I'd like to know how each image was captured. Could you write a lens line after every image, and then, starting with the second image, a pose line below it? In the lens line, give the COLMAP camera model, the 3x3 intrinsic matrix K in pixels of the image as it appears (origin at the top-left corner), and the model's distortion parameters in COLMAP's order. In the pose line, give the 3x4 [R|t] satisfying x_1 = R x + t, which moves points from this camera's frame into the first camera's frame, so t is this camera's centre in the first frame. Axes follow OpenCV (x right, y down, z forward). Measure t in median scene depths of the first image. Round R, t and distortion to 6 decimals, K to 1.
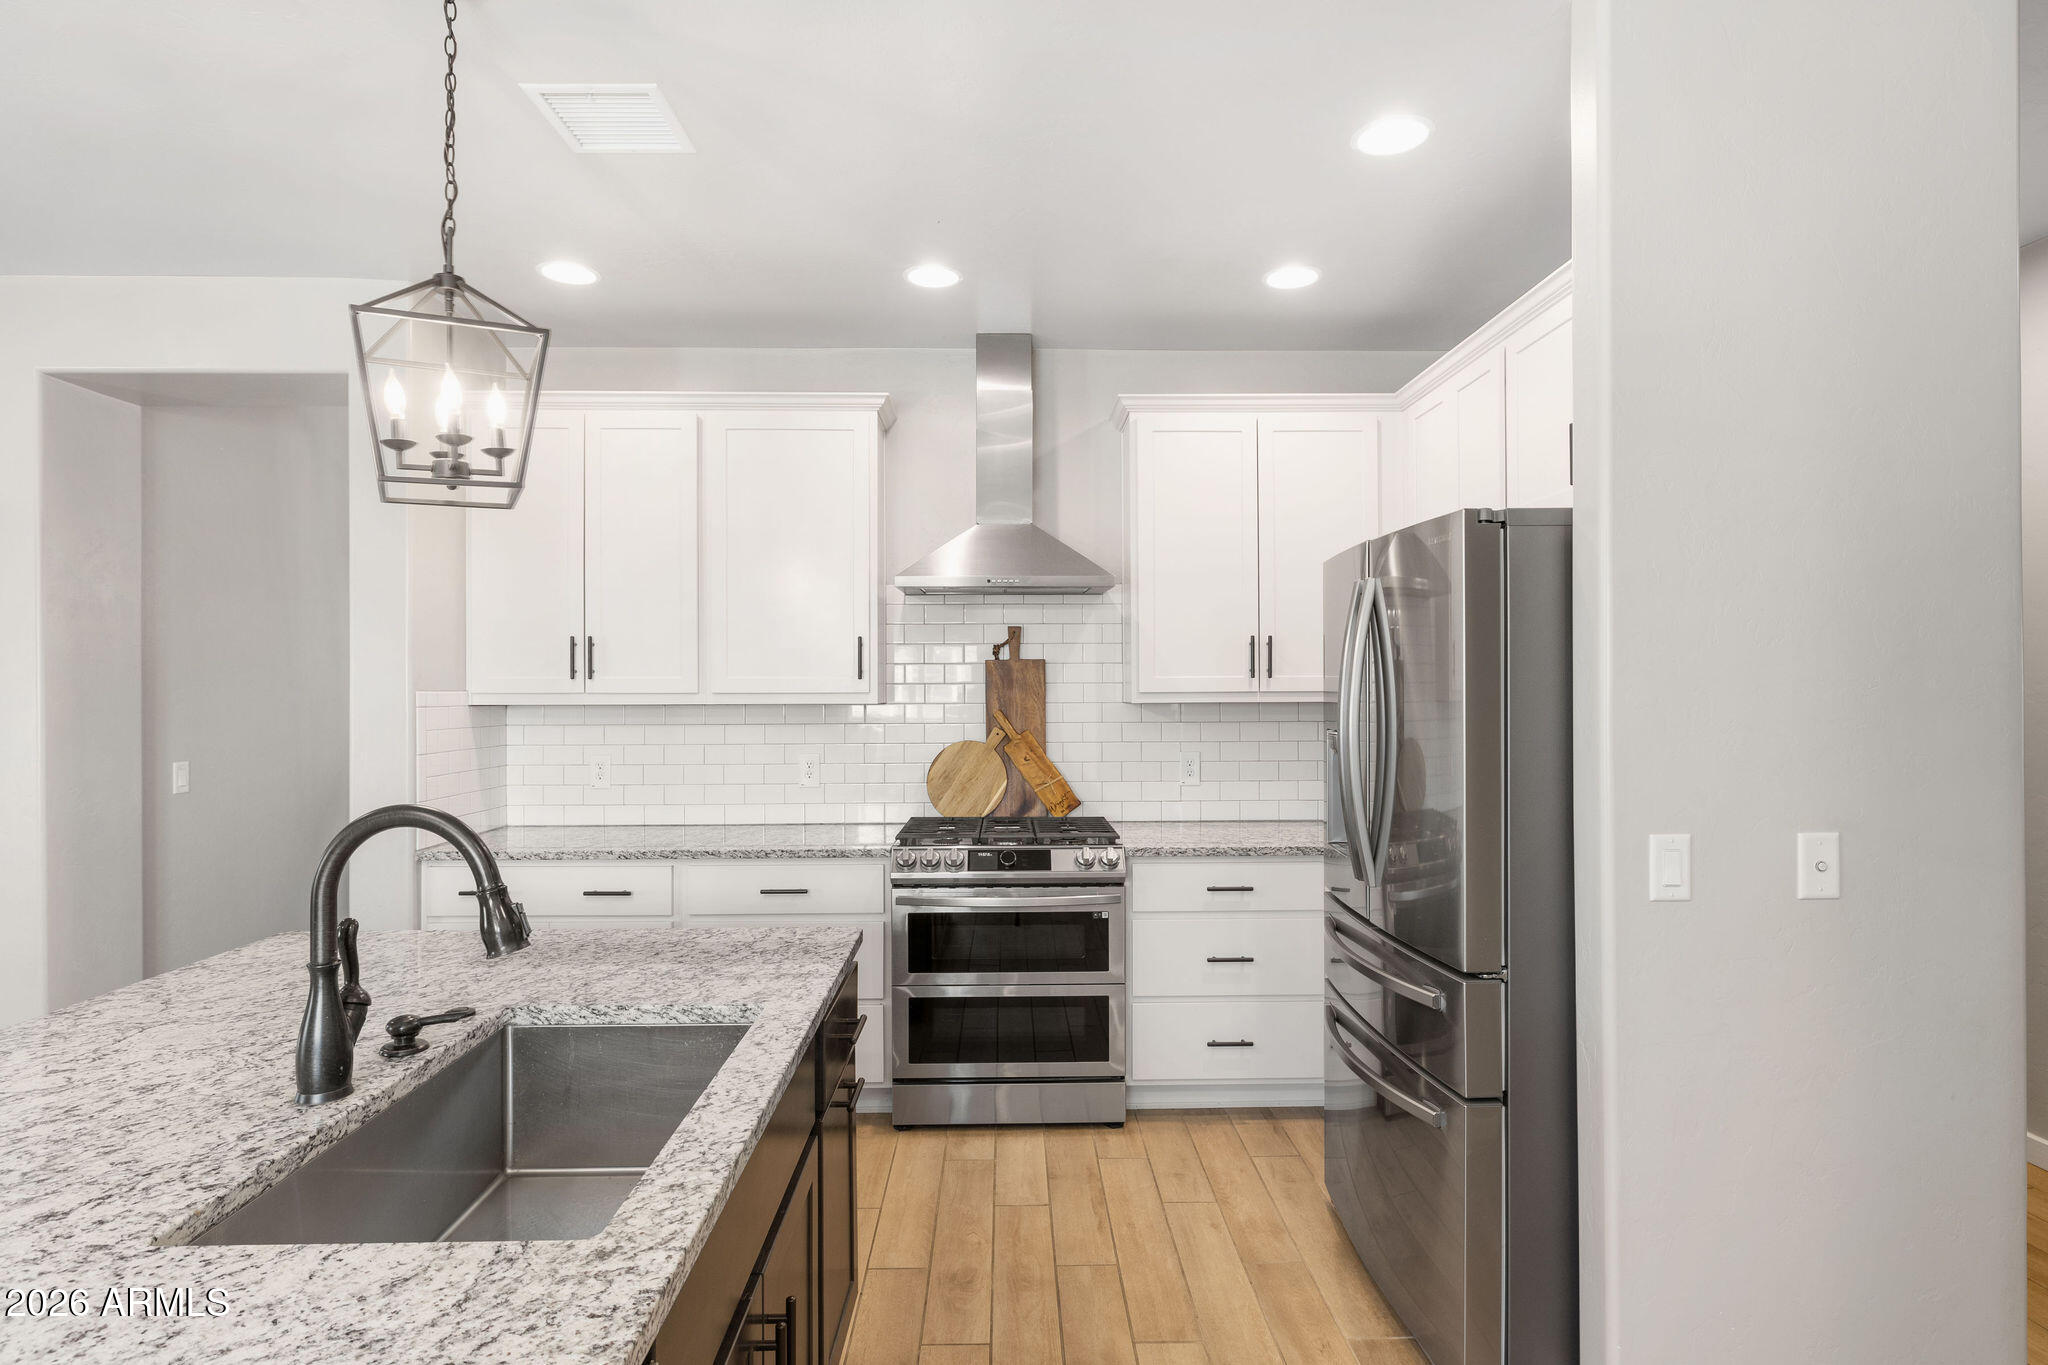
lens RADIAL K [[1065.0, 0, 1028.8], [0, 1065.0, 689.7], [0, 0, 1]] dist [-0.000329, 0.000147]
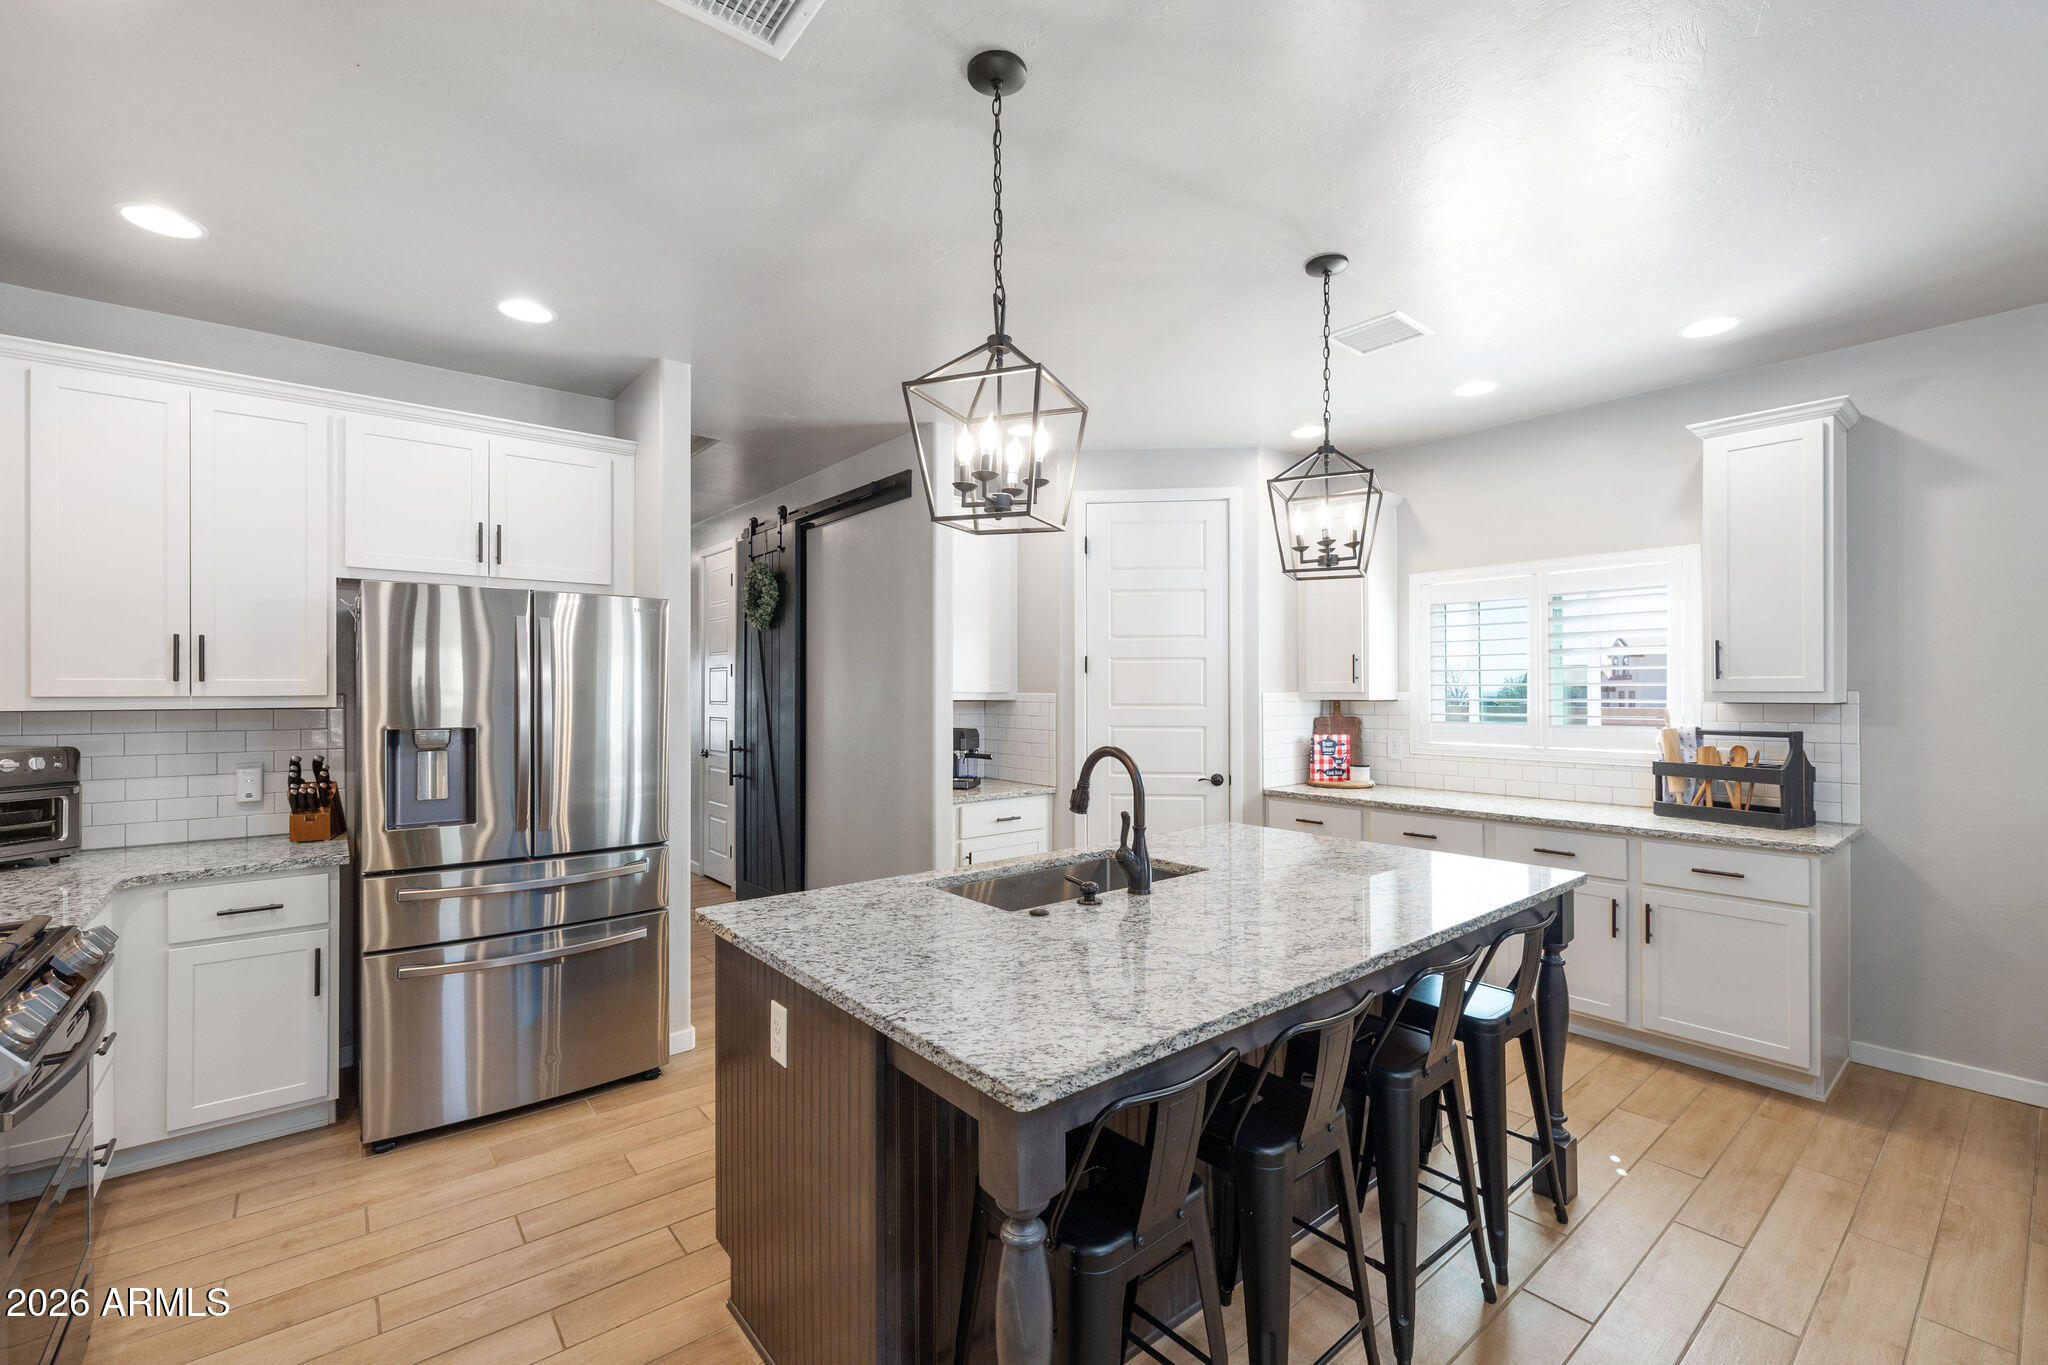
lens RADIAL K [[872.7, 0, 1023.6], [0, 872.7, 685.9], [0, 0, 1]] dist [0.000516, -0.000001]
pose [[-0.624310, 0.004868, 0.781162, -0.980856], [-0.000099, 0.999980, -0.006311, -0.002582], [-0.781177, -0.004018, -0.624297, 1.187358]]
